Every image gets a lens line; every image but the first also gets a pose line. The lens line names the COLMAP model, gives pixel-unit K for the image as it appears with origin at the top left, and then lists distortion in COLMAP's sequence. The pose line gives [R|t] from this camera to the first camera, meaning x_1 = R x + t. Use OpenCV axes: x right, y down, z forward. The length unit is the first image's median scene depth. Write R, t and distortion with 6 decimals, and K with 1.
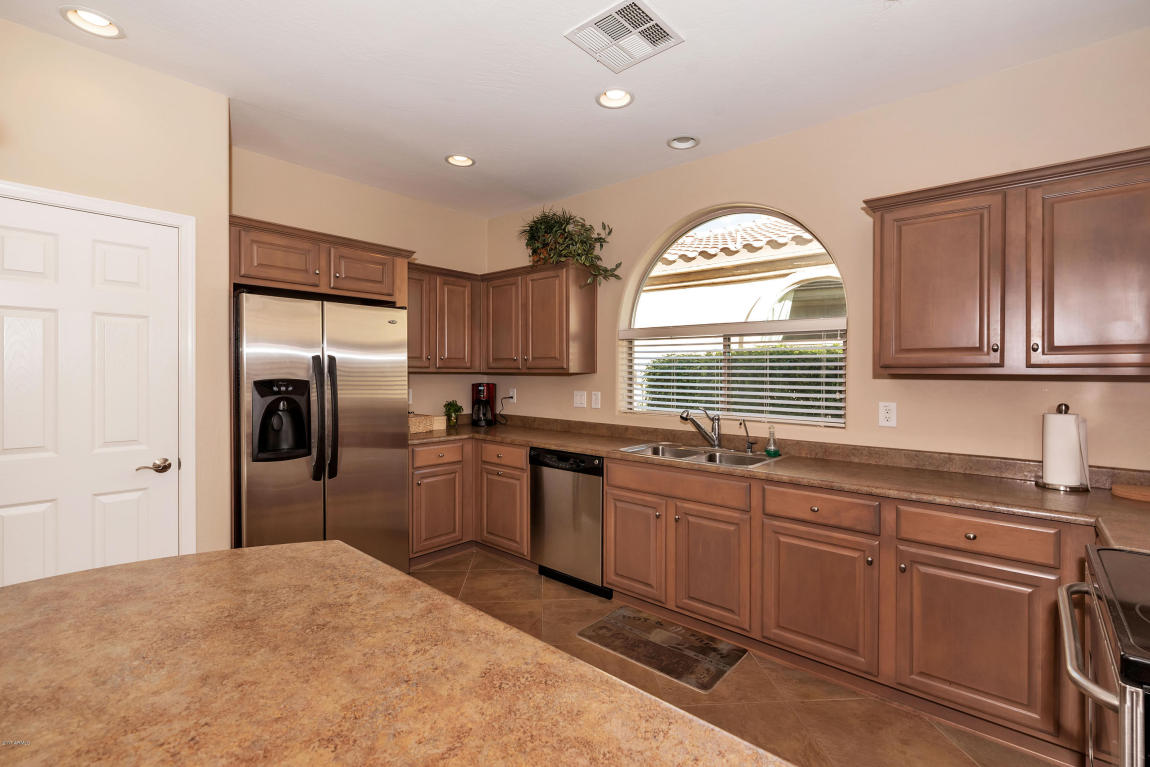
lens RADIAL K [[520.2, 0, 579.3], [0, 520.2, 372.8], [0, 0, 1]] dist [-0.000200, -0.000147]
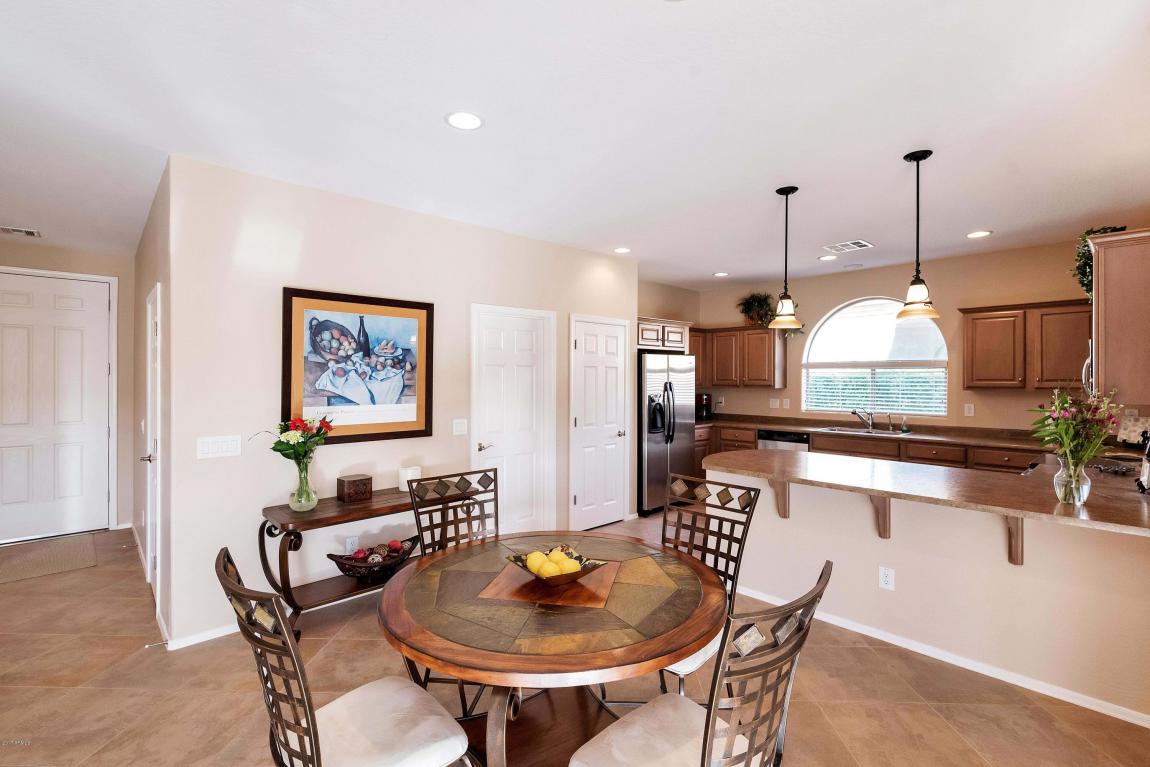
lens RADIAL K [[530.9, 0, 574.5], [0, 530.9, 378.2], [0, 0, 1]] dist [0.000313, 0.000081]
pose [[0.994481, -0.008437, -0.104580, -0.697994], [0.008645, 0.999961, 0.001539, -0.058134], [0.104563, -0.002434, 0.994515, -1.177499]]
